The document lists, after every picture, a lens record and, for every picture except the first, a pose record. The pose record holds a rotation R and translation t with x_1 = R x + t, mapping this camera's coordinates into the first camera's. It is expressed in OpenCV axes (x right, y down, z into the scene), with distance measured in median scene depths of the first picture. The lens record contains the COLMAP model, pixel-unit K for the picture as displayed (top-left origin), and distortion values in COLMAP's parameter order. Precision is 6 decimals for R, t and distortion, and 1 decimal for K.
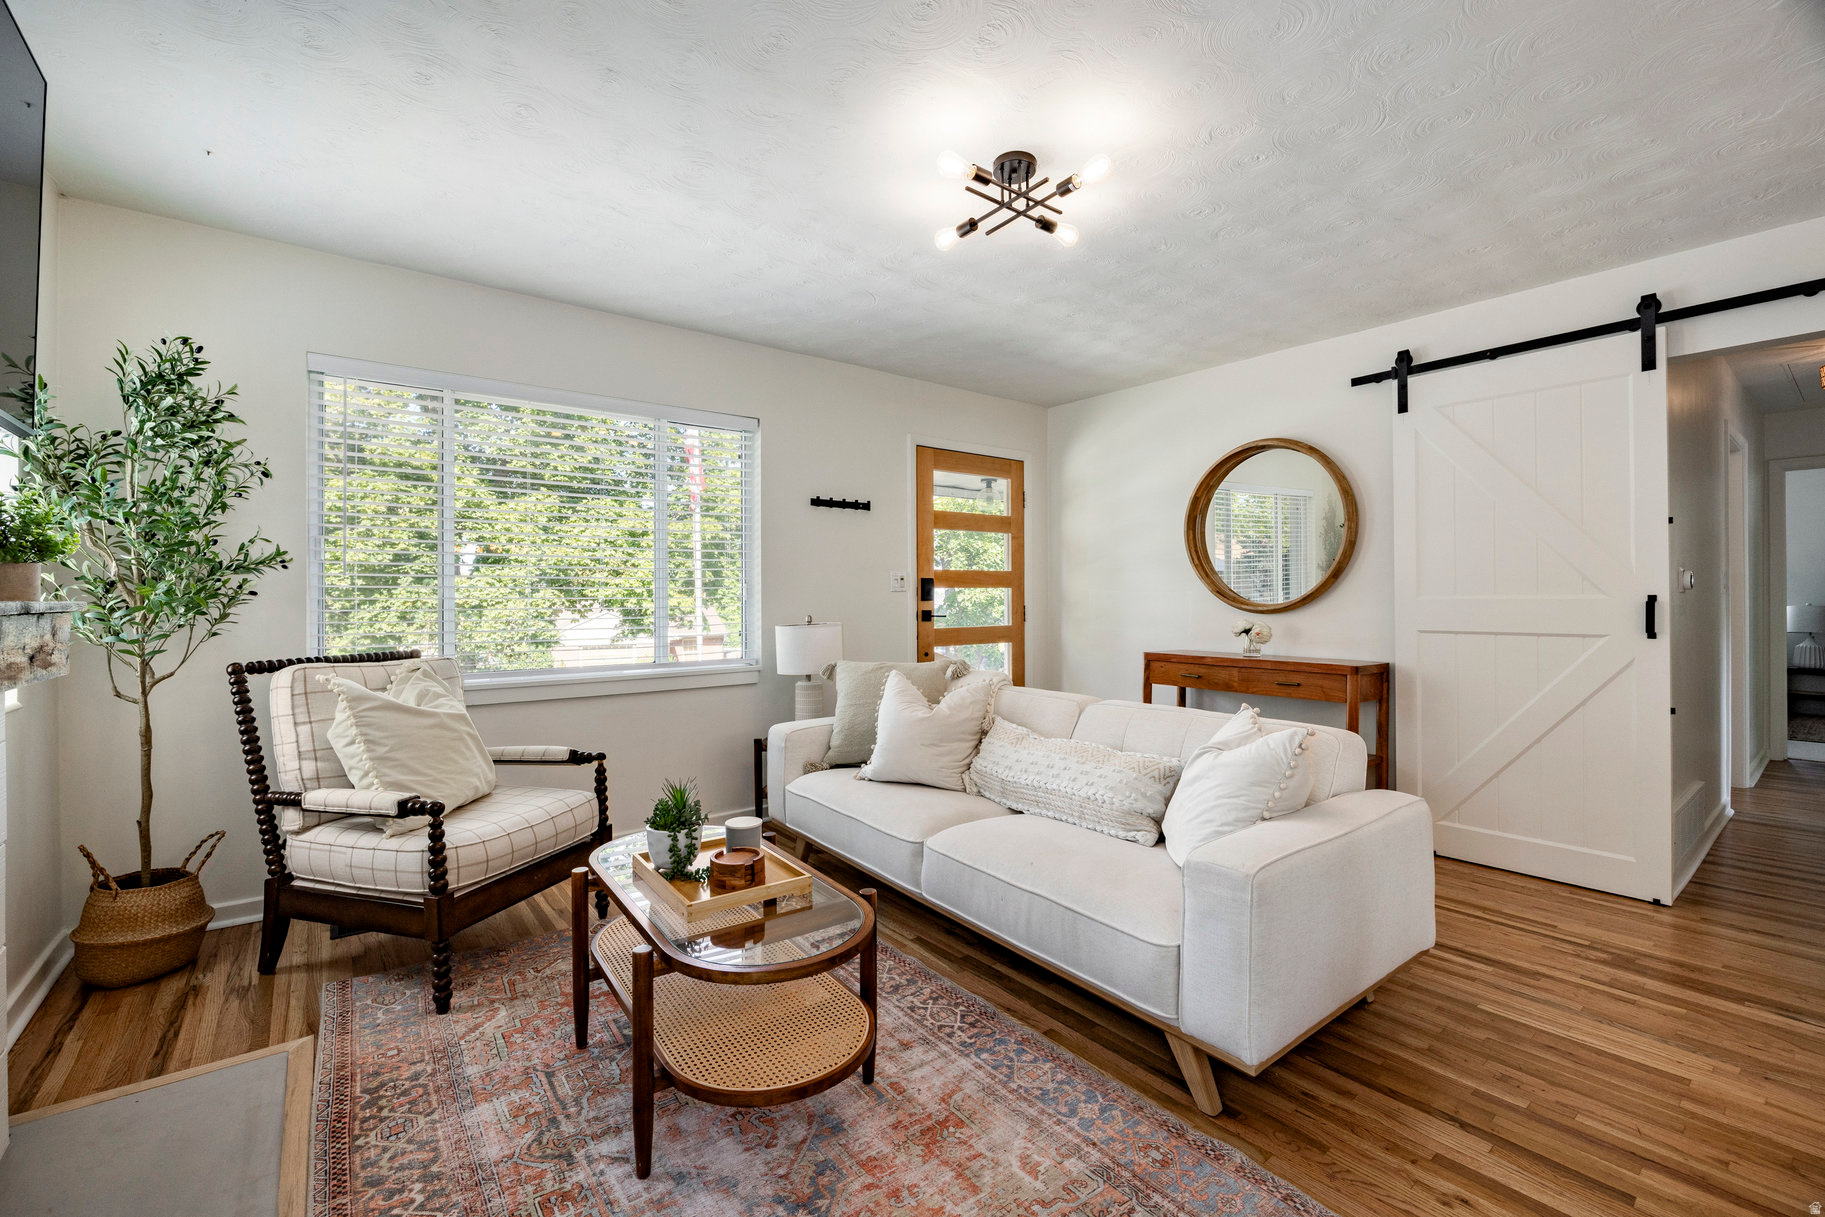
lens RADIAL K [[763.5, 0, 910.8], [0, 763.5, 593.2], [0, 0, 1]] dist [-0.015632, 0.000741]
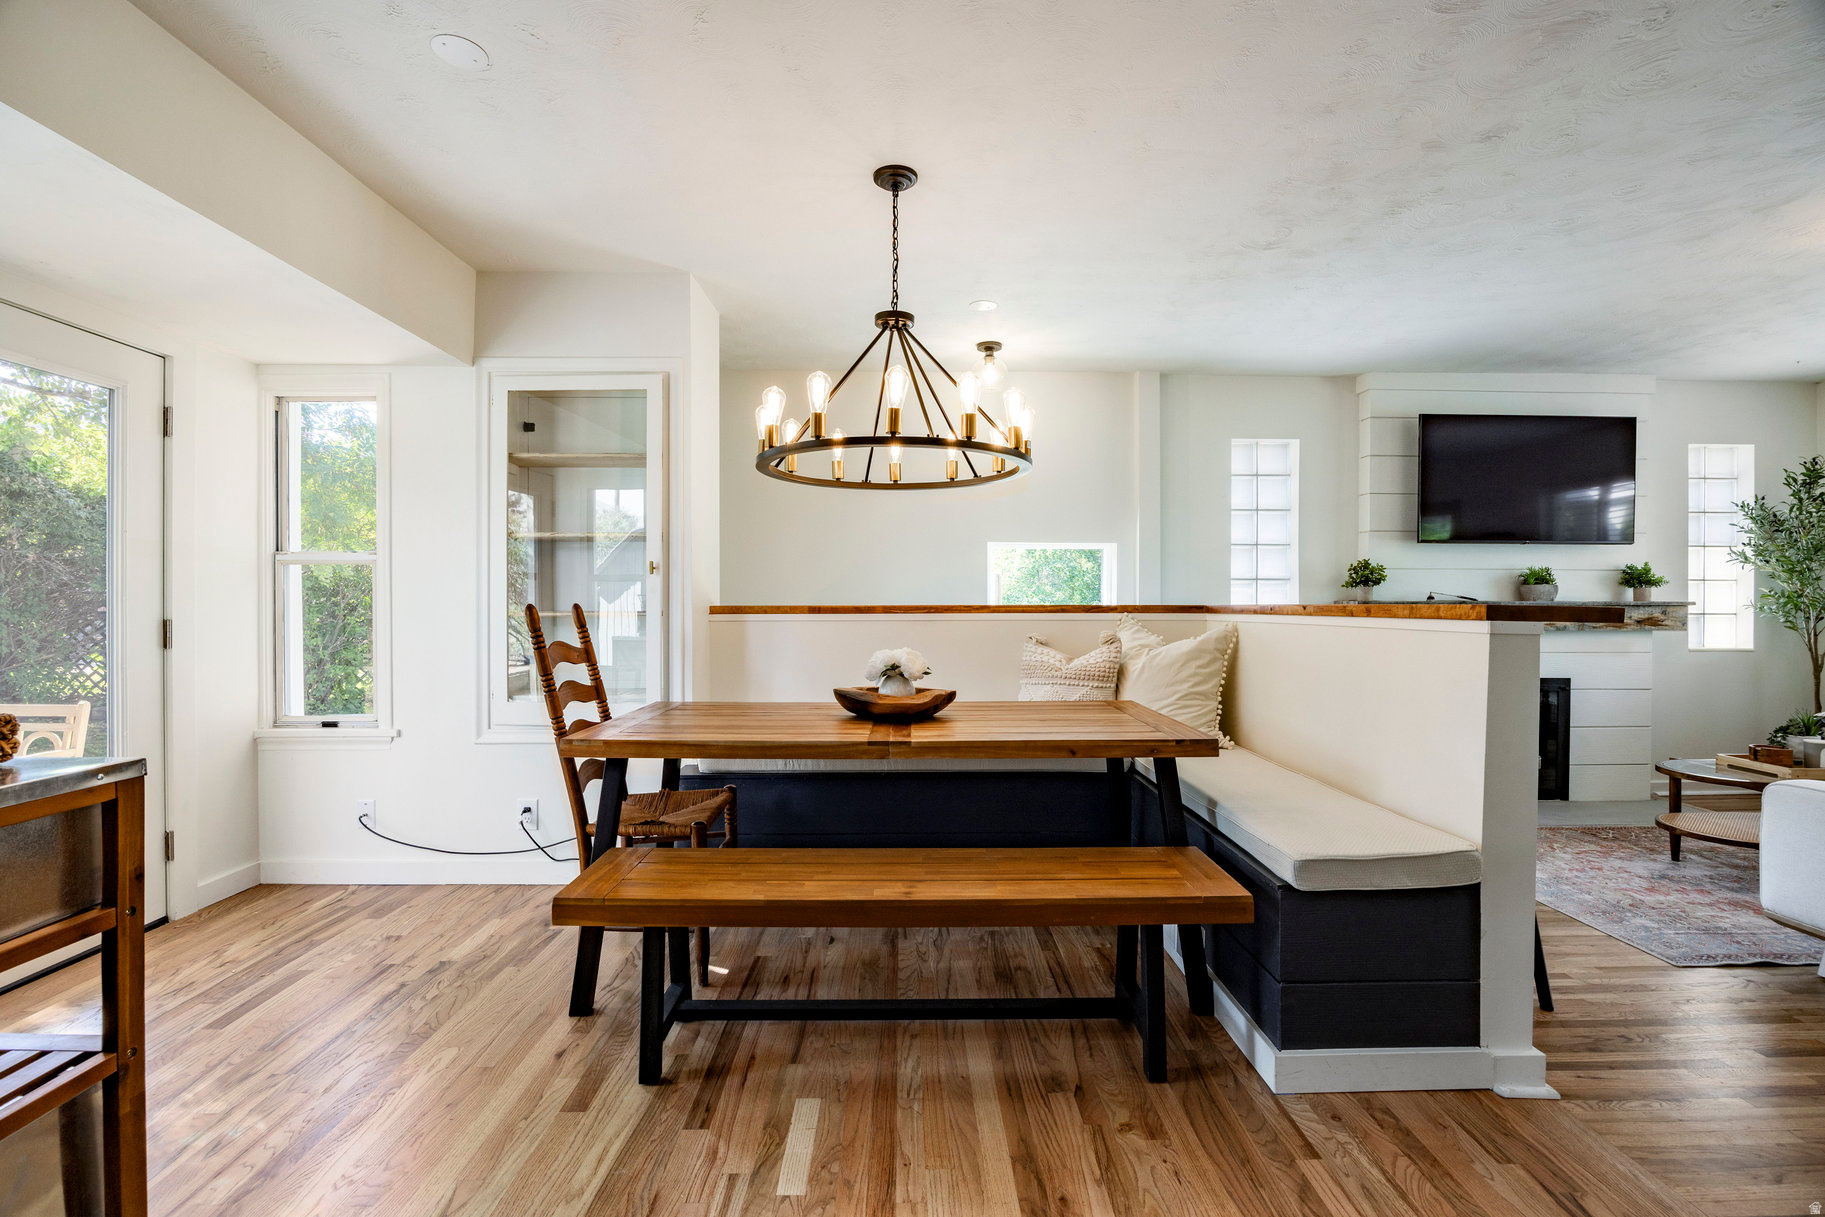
lens RADIAL K [[798.5, 0, 912.5], [0, 798.5, 605.4], [0, 0, 1]] dist [-0.004689, -0.000367]
pose [[-0.594538, 0.008582, -0.804022, 1.016193], [0.005787, 0.999963, 0.006395, -0.002299], [0.804047, -0.000851, -0.594566, 0.210044]]
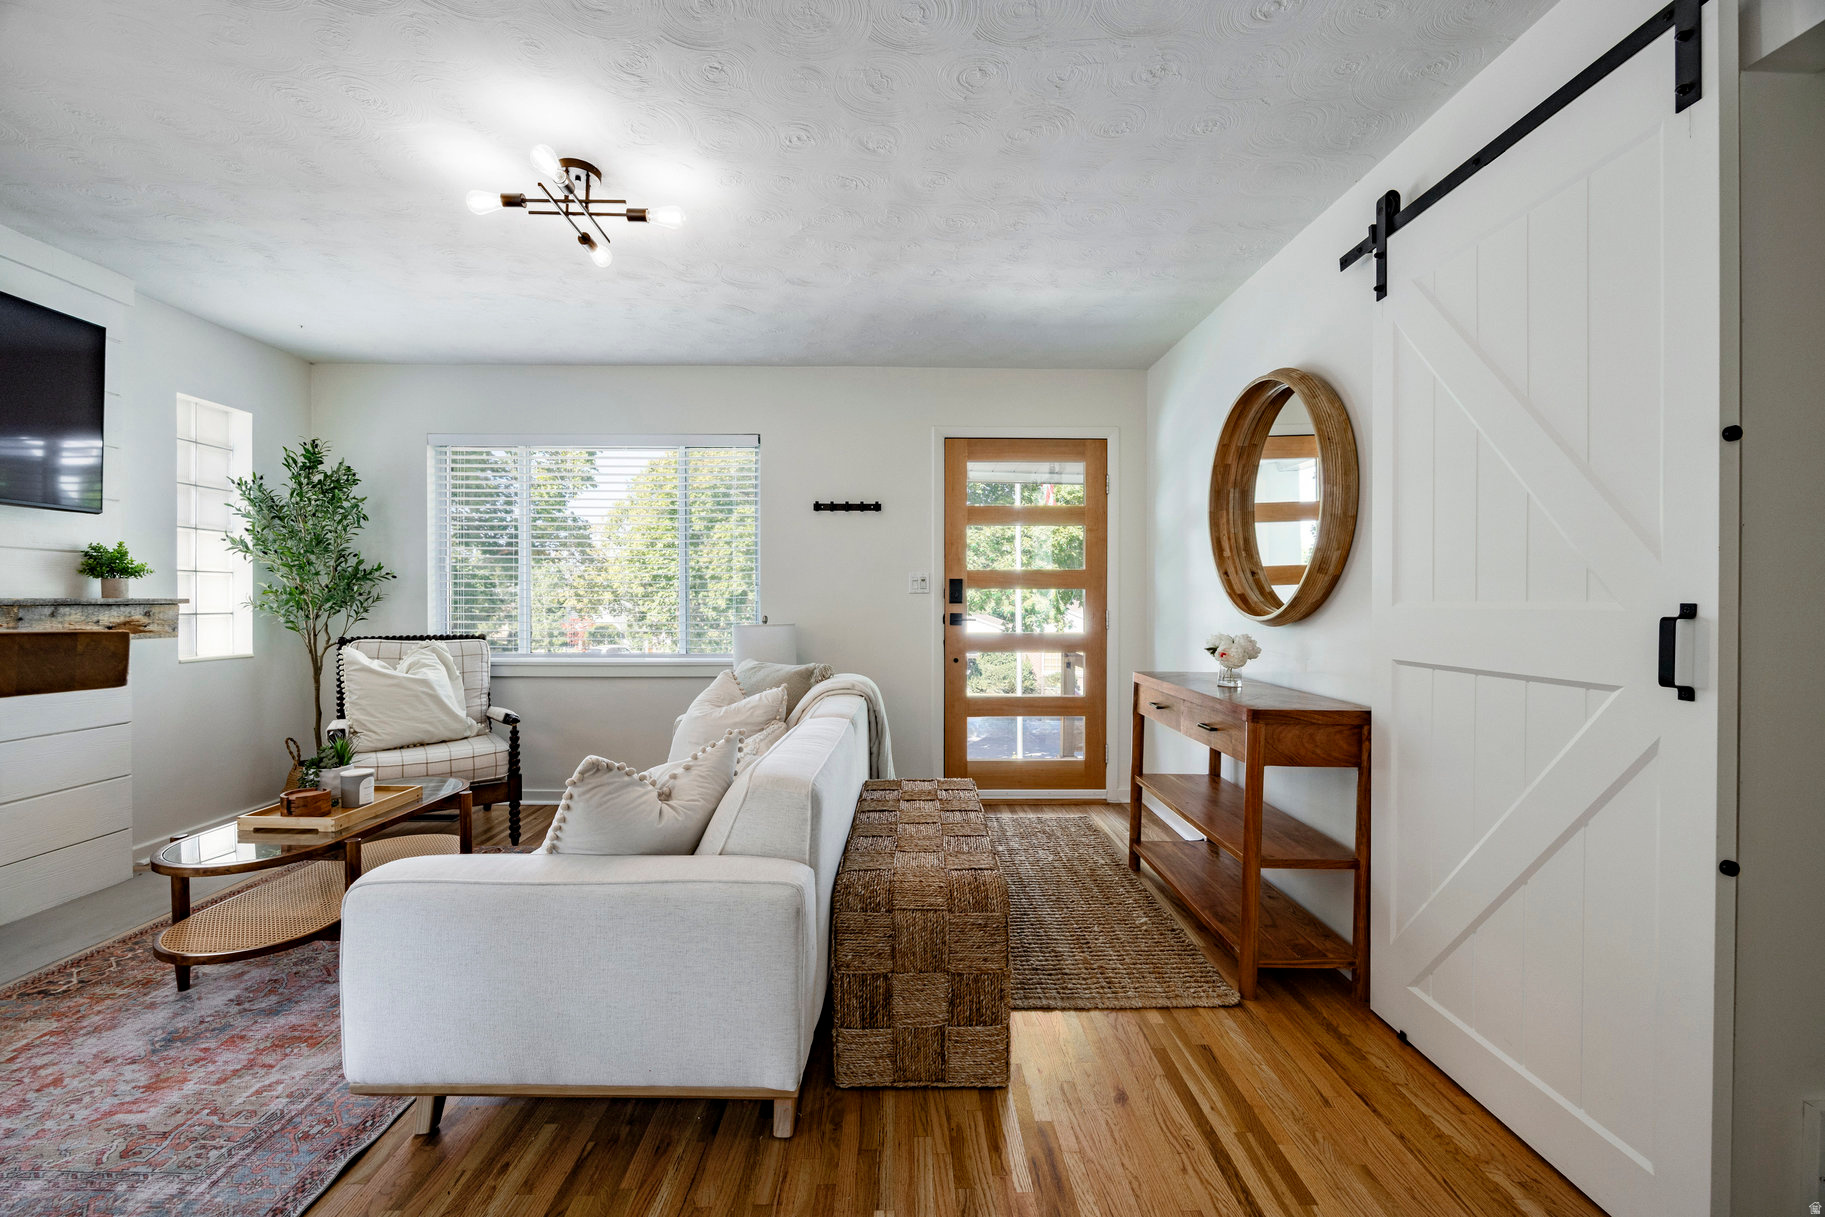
lens RADIAL K [[763.5, 0, 918.2], [0, 763.5, 605.7], [0, 0, 1]] dist [-0.015632, 0.000741]
pose [[0.805211, 0.011392, -0.592879, 0.591872], [-0.003066, 0.999882, 0.015049, -0.001159], [0.592980, -0.010300, 0.805151, 0.243634]]
